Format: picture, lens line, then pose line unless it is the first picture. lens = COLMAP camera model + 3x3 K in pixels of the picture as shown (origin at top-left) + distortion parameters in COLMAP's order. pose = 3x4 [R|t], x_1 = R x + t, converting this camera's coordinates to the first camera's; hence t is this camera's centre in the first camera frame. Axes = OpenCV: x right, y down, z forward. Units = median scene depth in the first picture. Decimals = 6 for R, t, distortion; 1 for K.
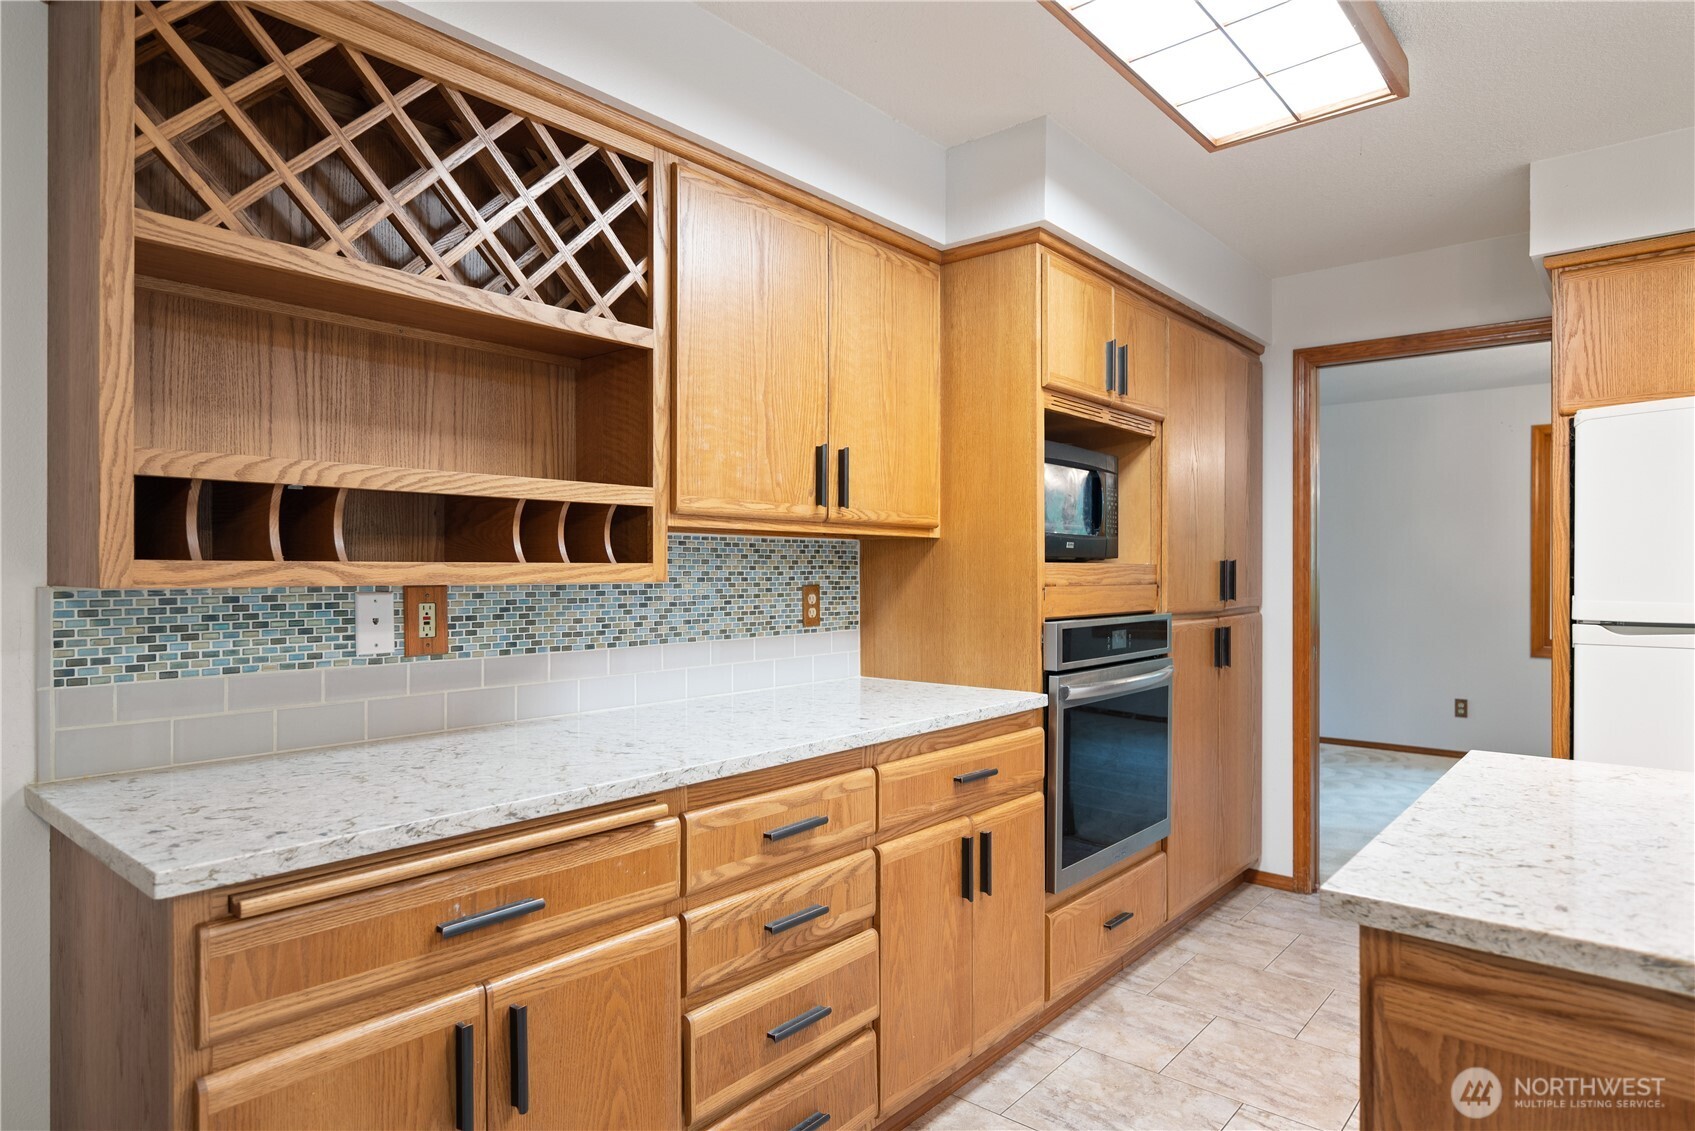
lens RADIAL K [[969.4, 0, 845.2], [0, 969.4, 570.3], [0, 0, 1]] dist [-0.002962, 0.000970]
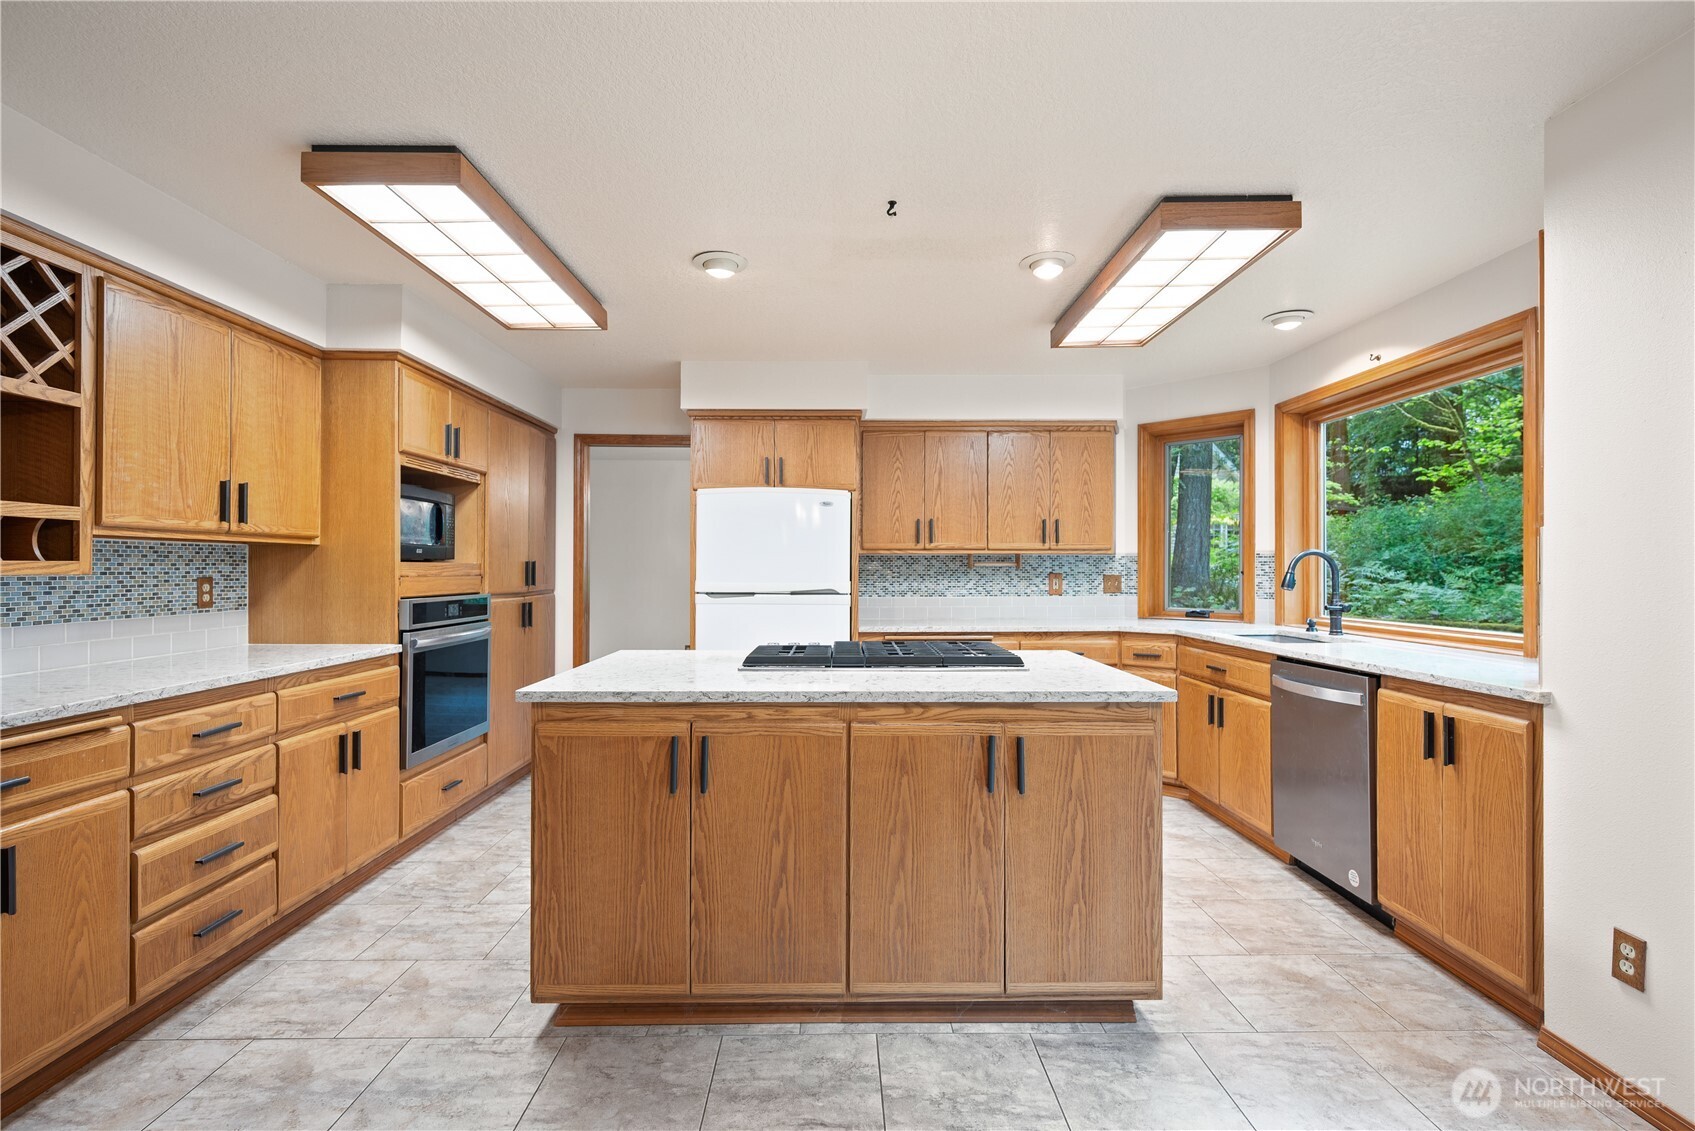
lens RADIAL K [[770.2, 0, 844.5], [0, 770.2, 564.0], [0, 0, 1]] dist [0.004028, -0.001211]
pose [[0.754237, 0.004820, 0.656584, -0.080765], [-0.001765, 0.999984, -0.005314, 0.000617], [-0.656600, 0.002849, 0.754234, -0.463849]]
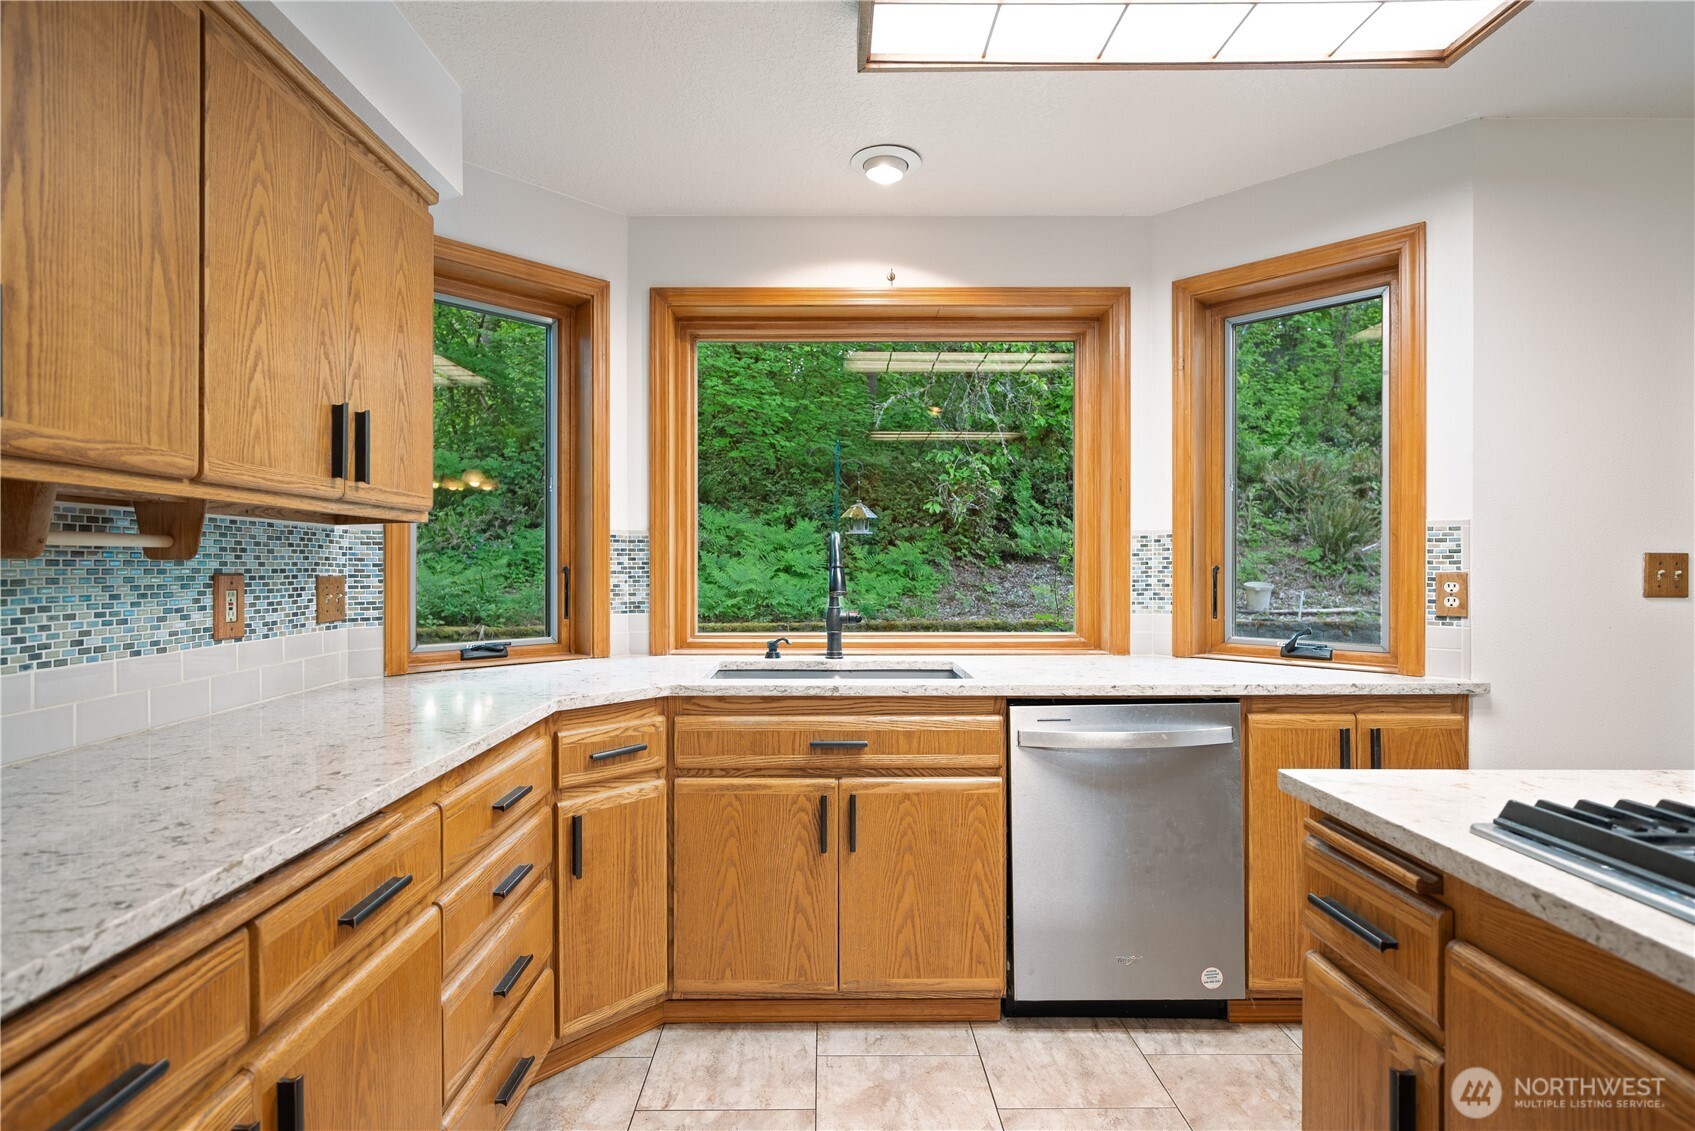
lens RADIAL K [[842.8, 0, 844.2], [0, 842.8, 563.1], [0, 0, 1]] dist [0.003290, -0.000054]
pose [[-0.652640, 0.002977, 0.757662, 0.800973], [-0.000305, 0.999991, -0.004192, 0.007242], [-0.757668, -0.002967, -0.652634, 0.814916]]
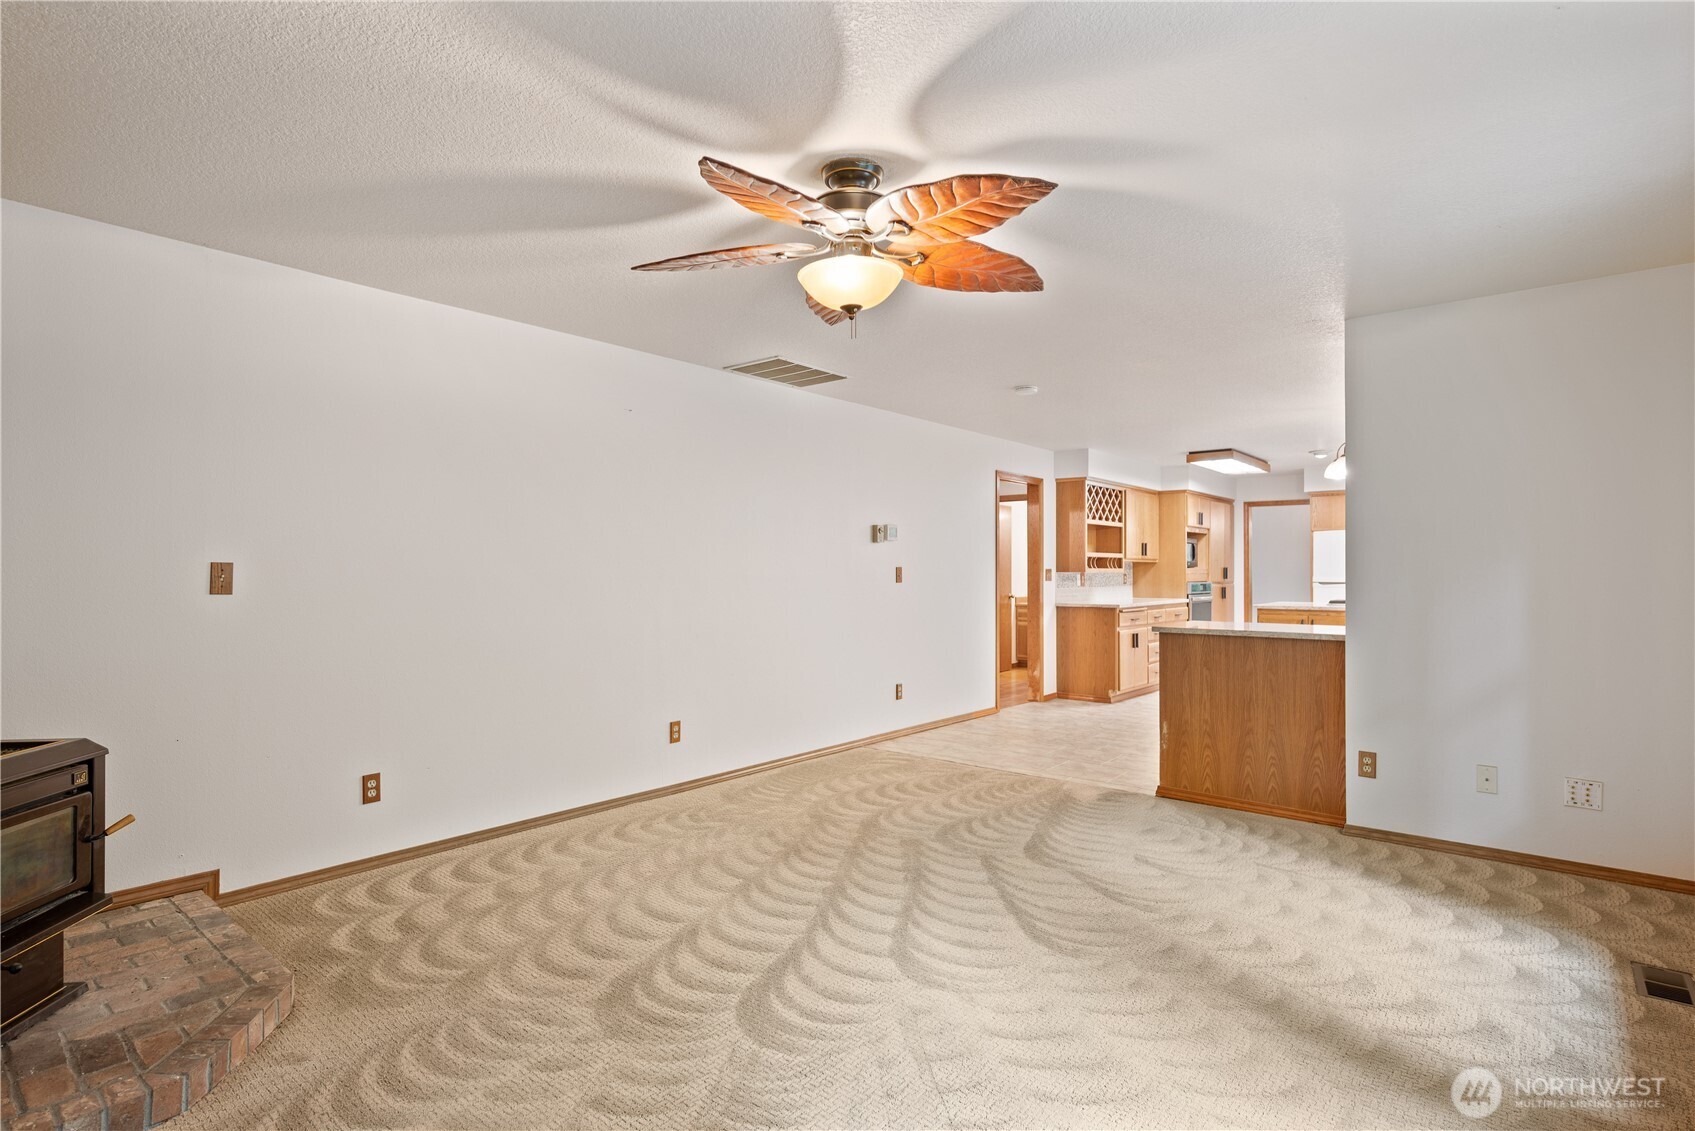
lens RADIAL K [[849.4, 0, 842.5], [0, 849.4, 571.7], [0, 0, 1]] dist [-0.000063, -0.000758]
pose [[0.999951, -0.003318, 0.009282, -1.423891], [0.003344, 0.999991, -0.002785, 0.013421], [-0.009273, 0.002816, 0.999953, -2.874519]]
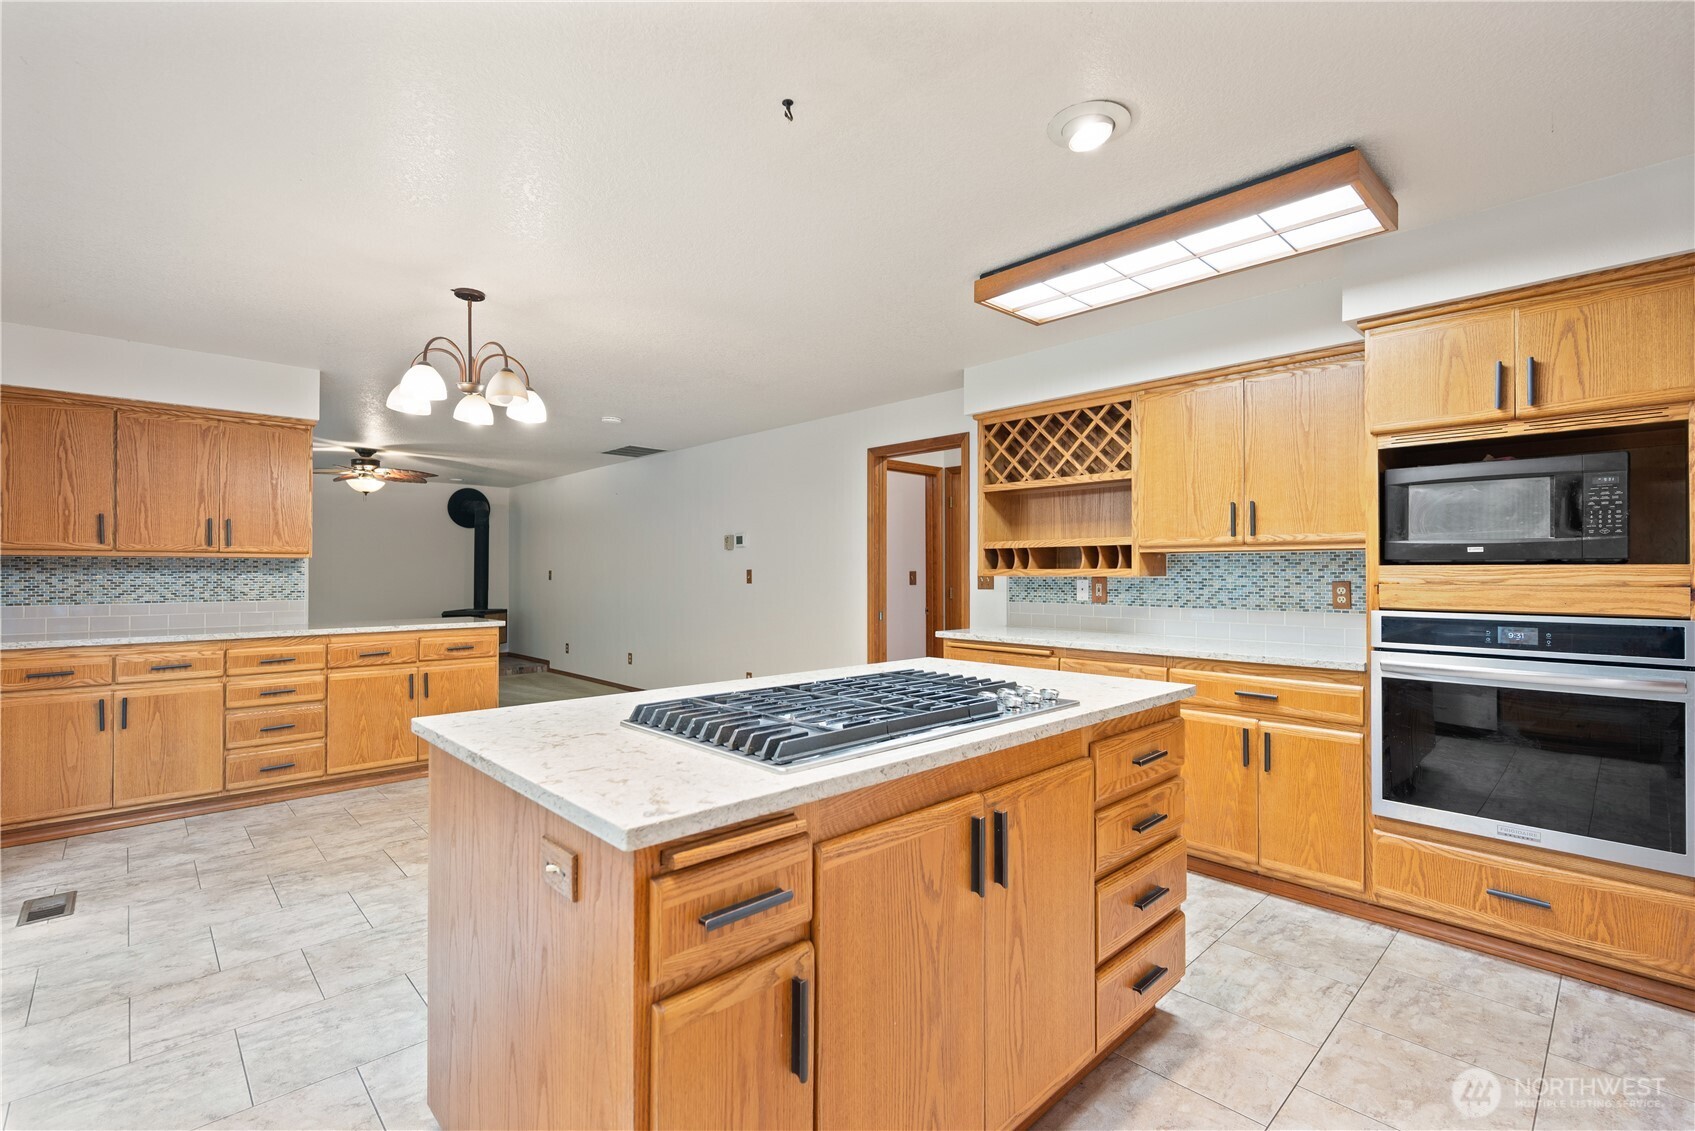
lens RADIAL K [[770.2, 0, 833.3], [0, 770.2, 562.8], [0, 0, 1]] dist [0.004028, -0.001211]
pose [[-0.123165, -0.012249, -0.992311, 1.454989], [-0.000494, 0.999924, -0.012282, 0.001755], [0.992386, -0.001023, -0.123162, 0.419351]]
